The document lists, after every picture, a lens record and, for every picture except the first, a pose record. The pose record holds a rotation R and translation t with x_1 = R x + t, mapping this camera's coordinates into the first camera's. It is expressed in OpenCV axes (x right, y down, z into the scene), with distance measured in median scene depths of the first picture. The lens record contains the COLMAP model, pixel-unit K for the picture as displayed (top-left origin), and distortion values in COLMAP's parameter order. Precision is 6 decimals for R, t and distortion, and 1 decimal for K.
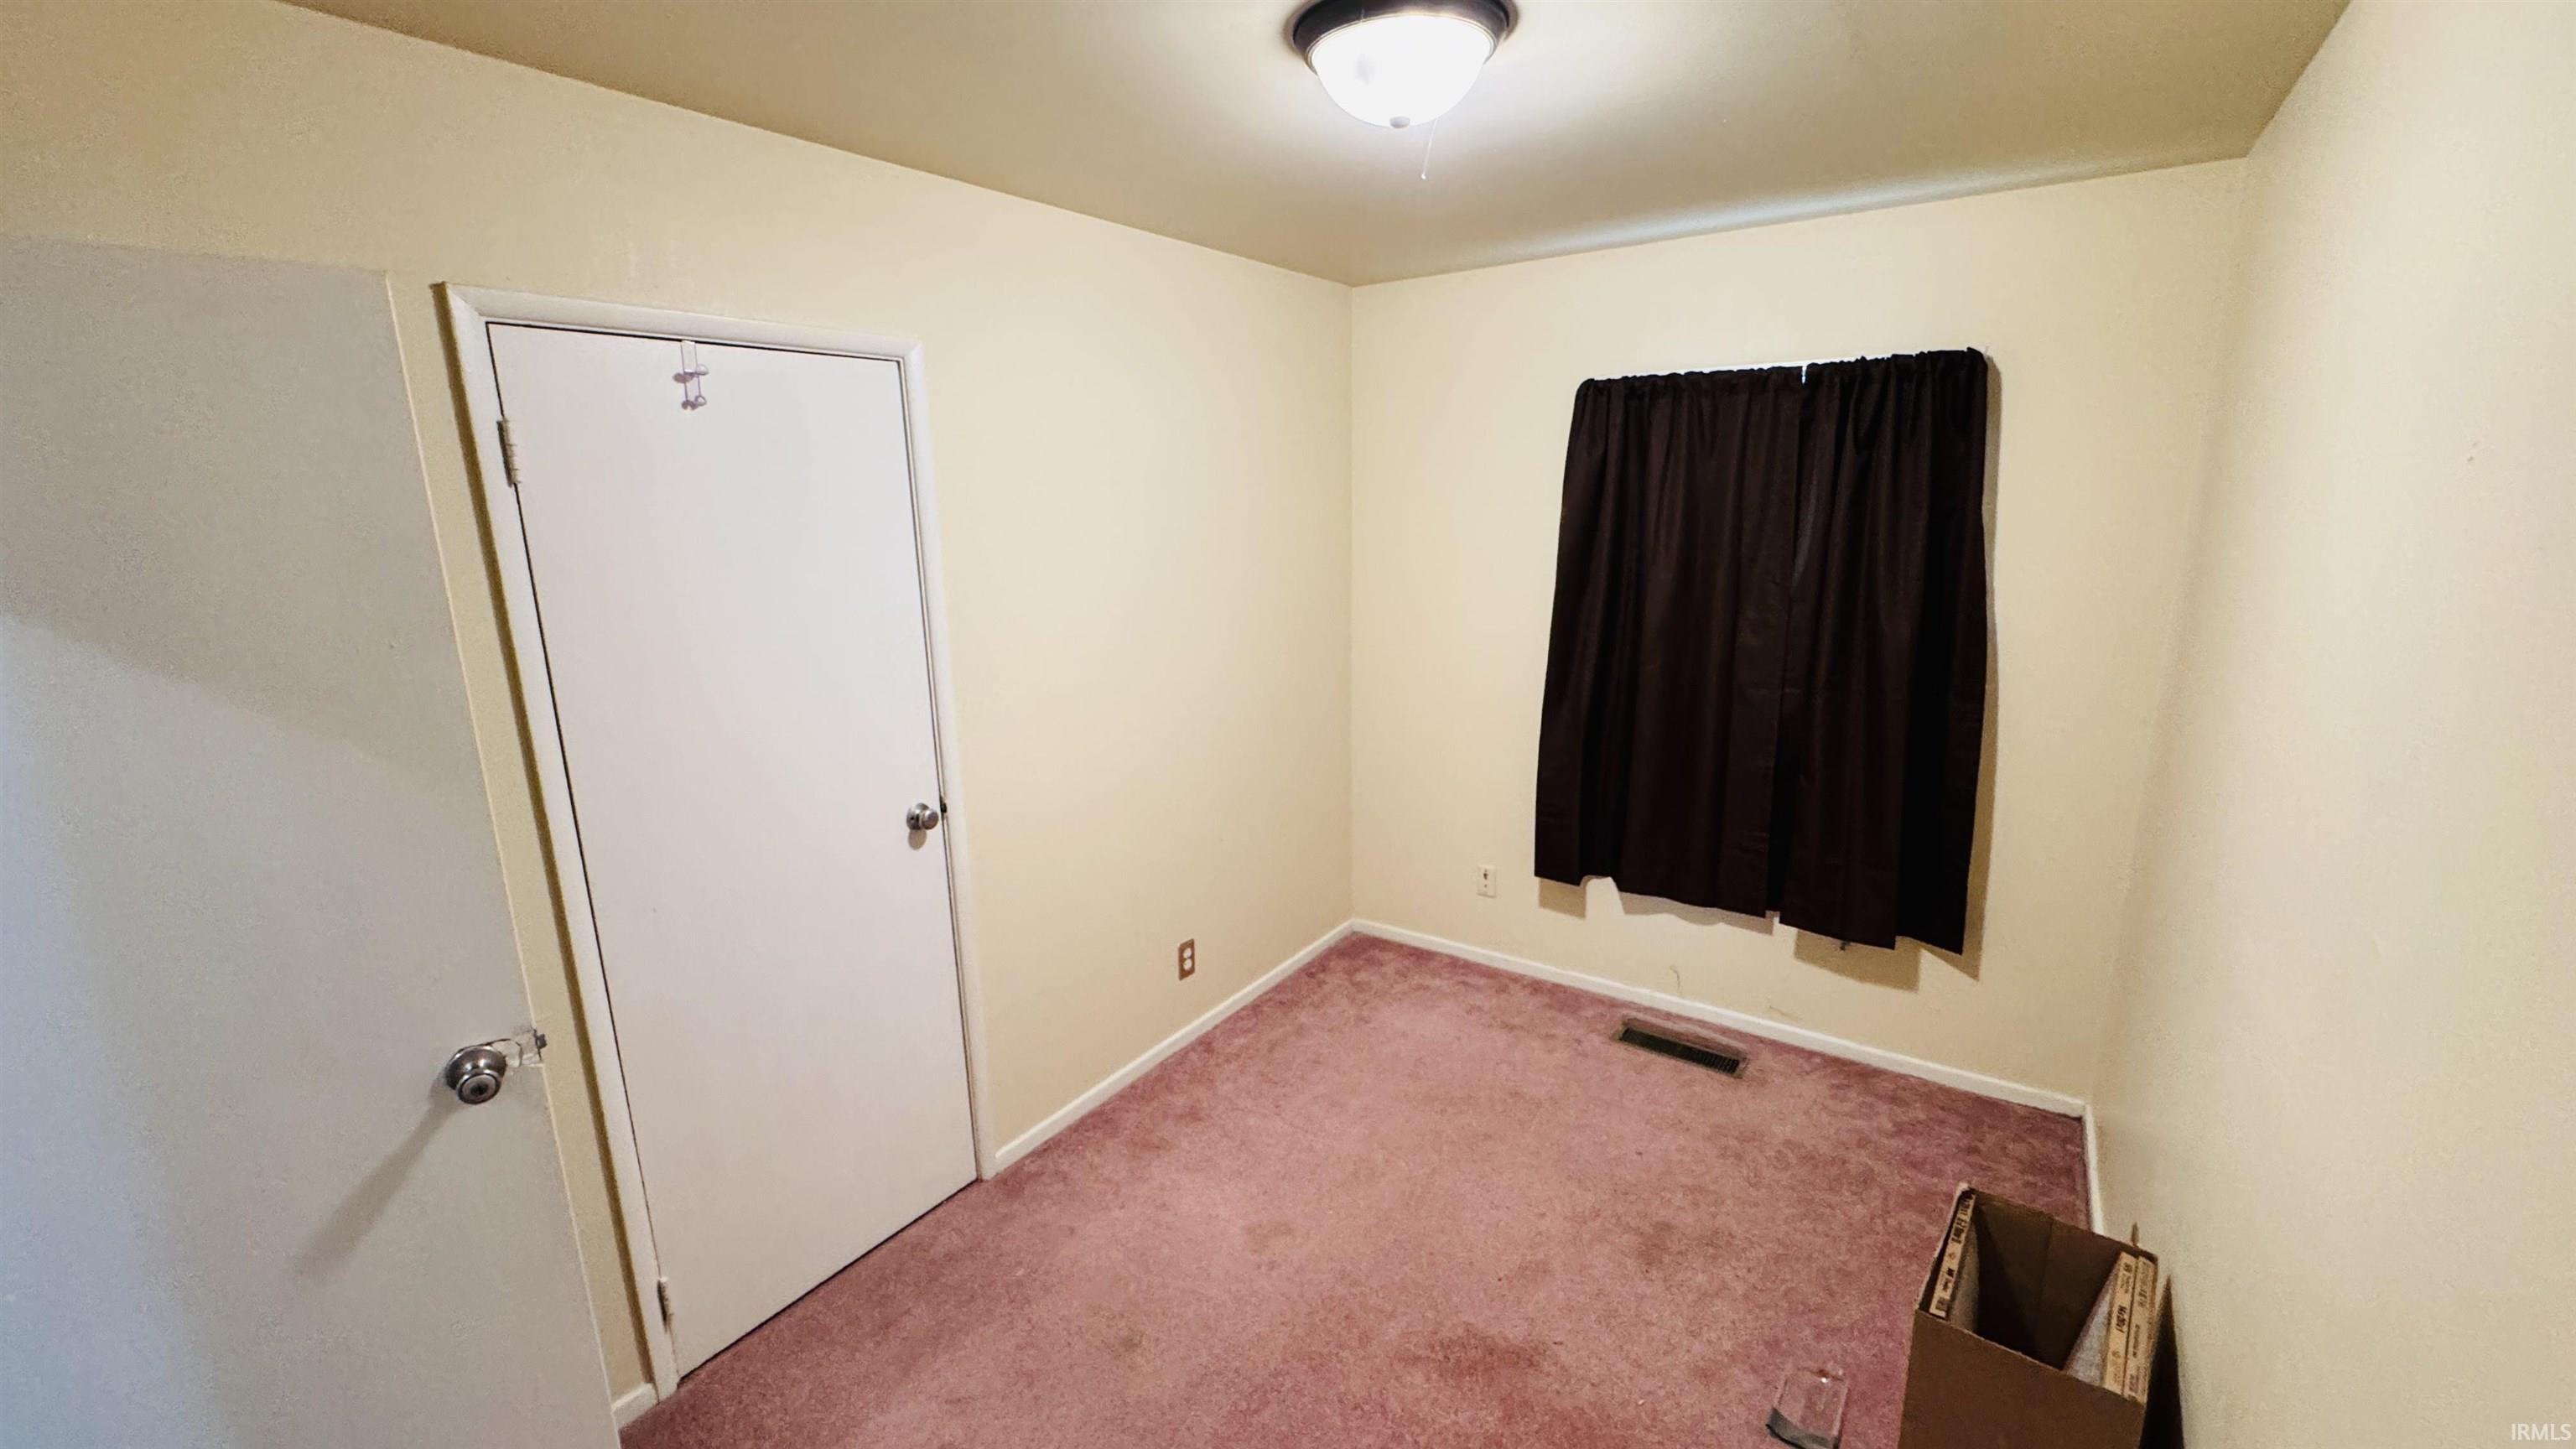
lens RADIAL K [[1031.9, 0, 1288.0], [0, 1031.9, 724.5], [0, 0, 1]] dist [-0.002169, 0.000018]
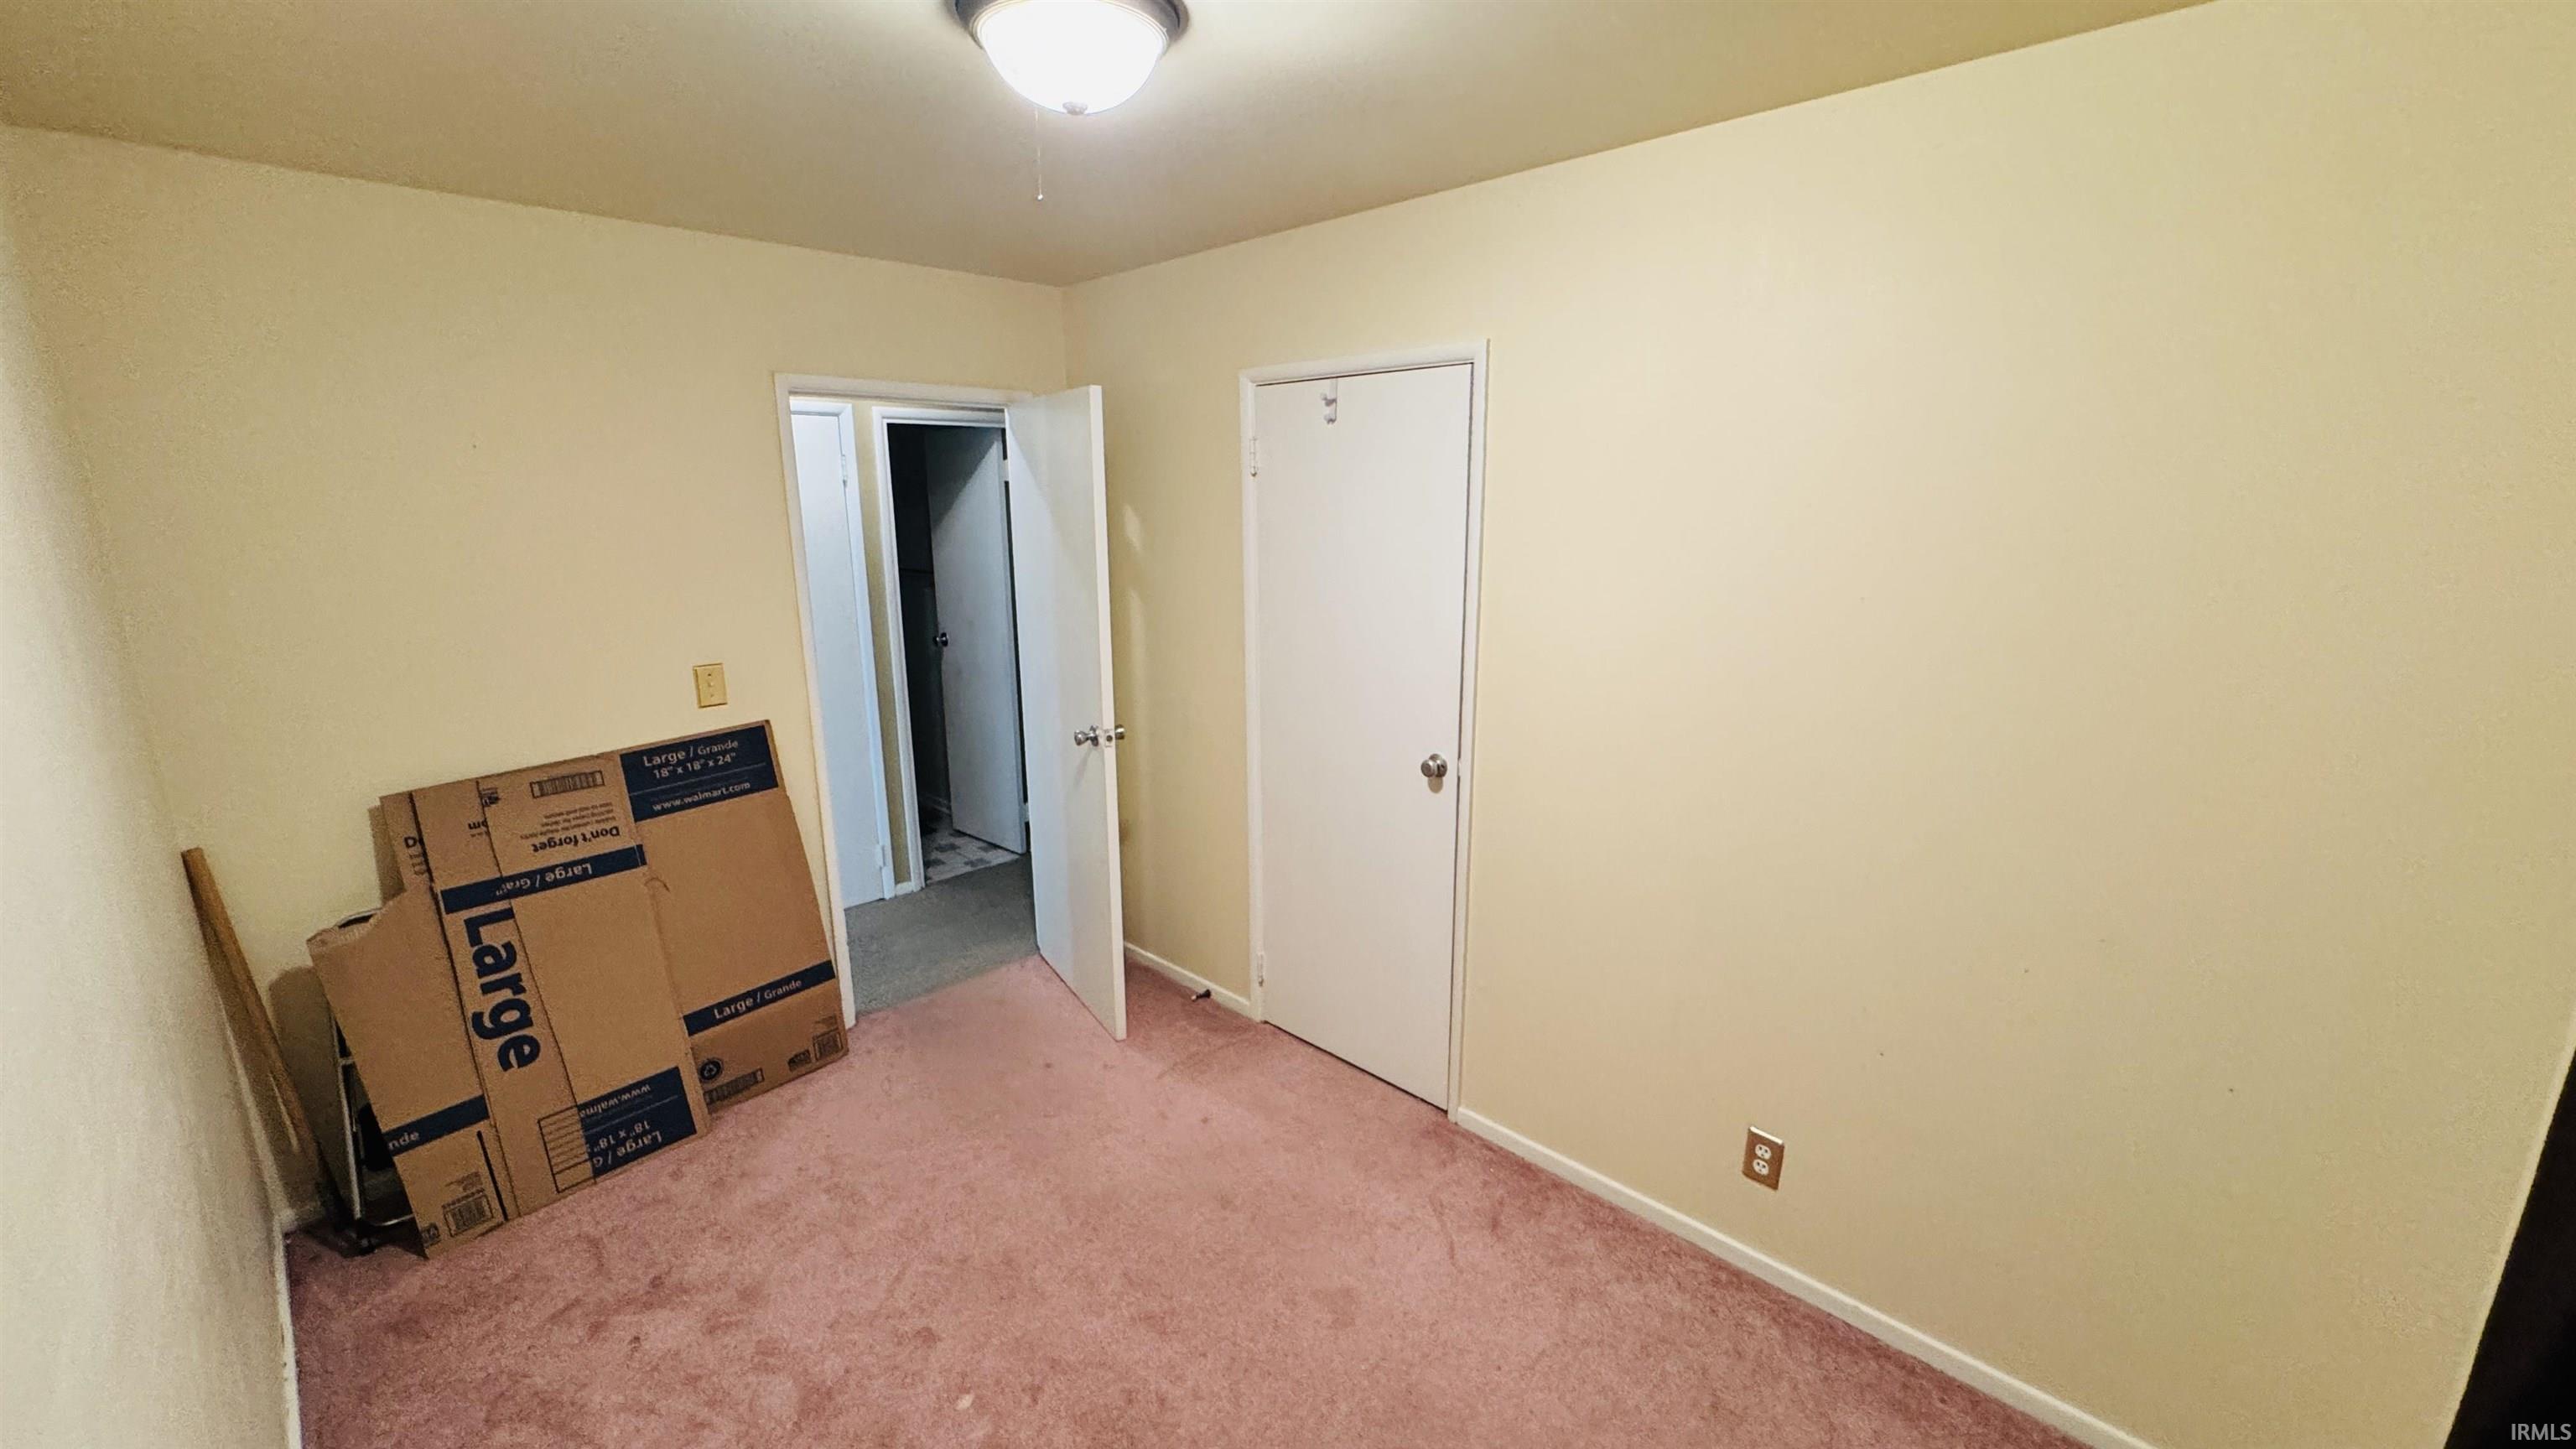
lens RADIAL K [[1031.9, 0, 1288.0], [0, 1031.9, 724.5], [0, 0, 1]] dist [-0.002169, 0.000018]
pose [[-0.164127, 0.252137, -0.953672, 0.698172], [-0.212561, 0.935030, 0.283790, -0.227966], [0.963265, 0.249291, -0.099869, 0.880702]]
